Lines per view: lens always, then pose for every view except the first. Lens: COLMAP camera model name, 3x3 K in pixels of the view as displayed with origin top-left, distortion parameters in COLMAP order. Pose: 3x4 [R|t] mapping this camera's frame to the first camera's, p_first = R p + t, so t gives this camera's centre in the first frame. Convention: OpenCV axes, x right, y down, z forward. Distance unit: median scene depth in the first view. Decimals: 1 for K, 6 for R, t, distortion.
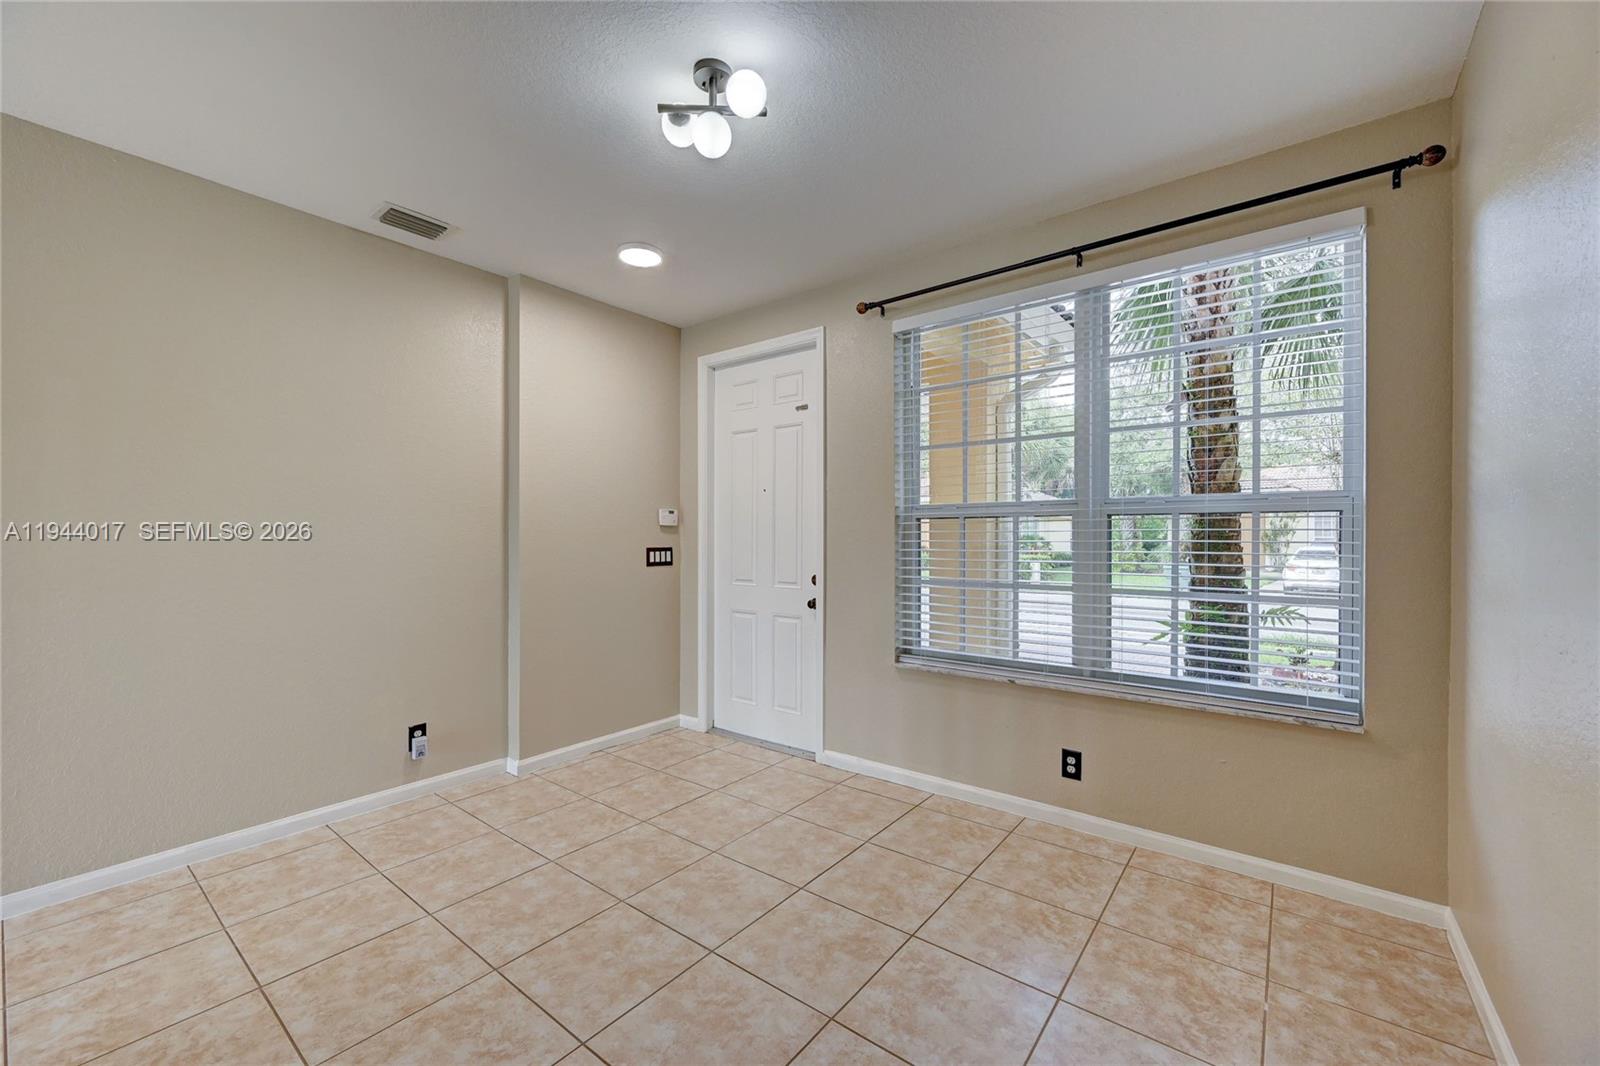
lens RADIAL K [[636.0, 0, 798.9], [0, 636.0, 538.0], [0, 0, 1]] dist [0.000061, -0.000236]
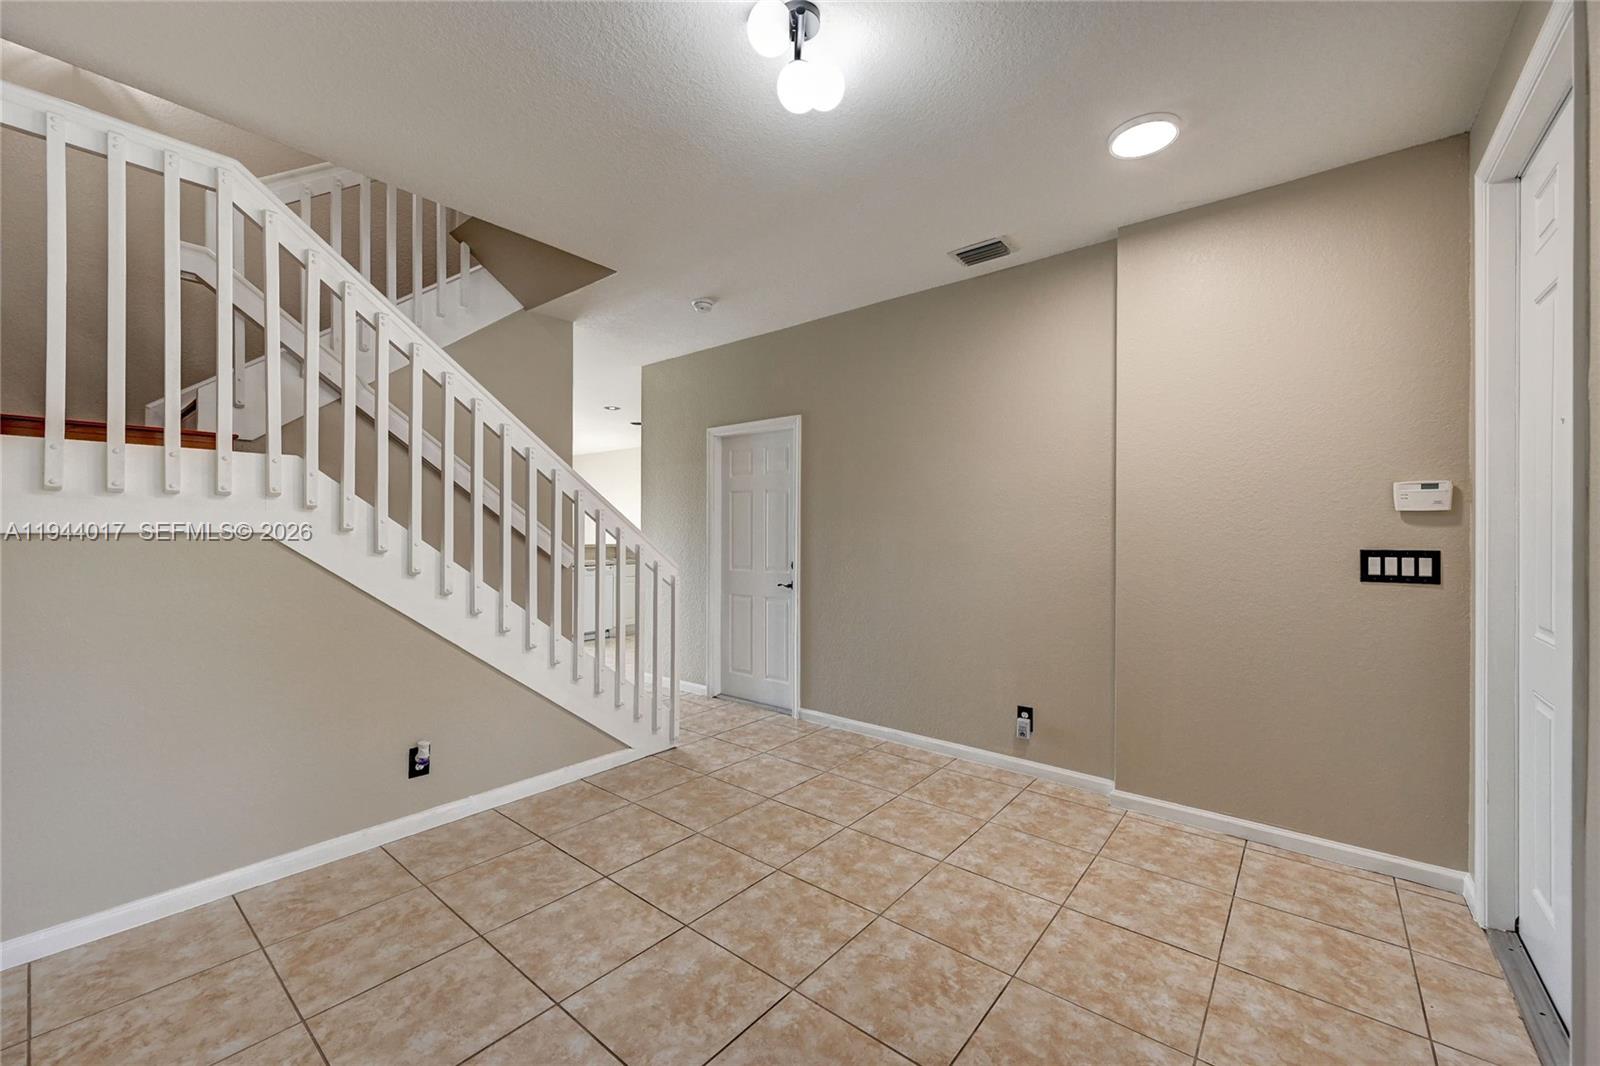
lens RADIAL K [[636.0, 0, 799.1], [0, 636.0, 529.8], [0, 0, 1]] dist [0.000061, -0.000236]
pose [[-0.026680, -0.003332, -0.999638, 0.537129], [-0.003606, 0.999988, -0.003237, 0.000617], [0.999638, 0.003518, -0.026692, 0.720891]]
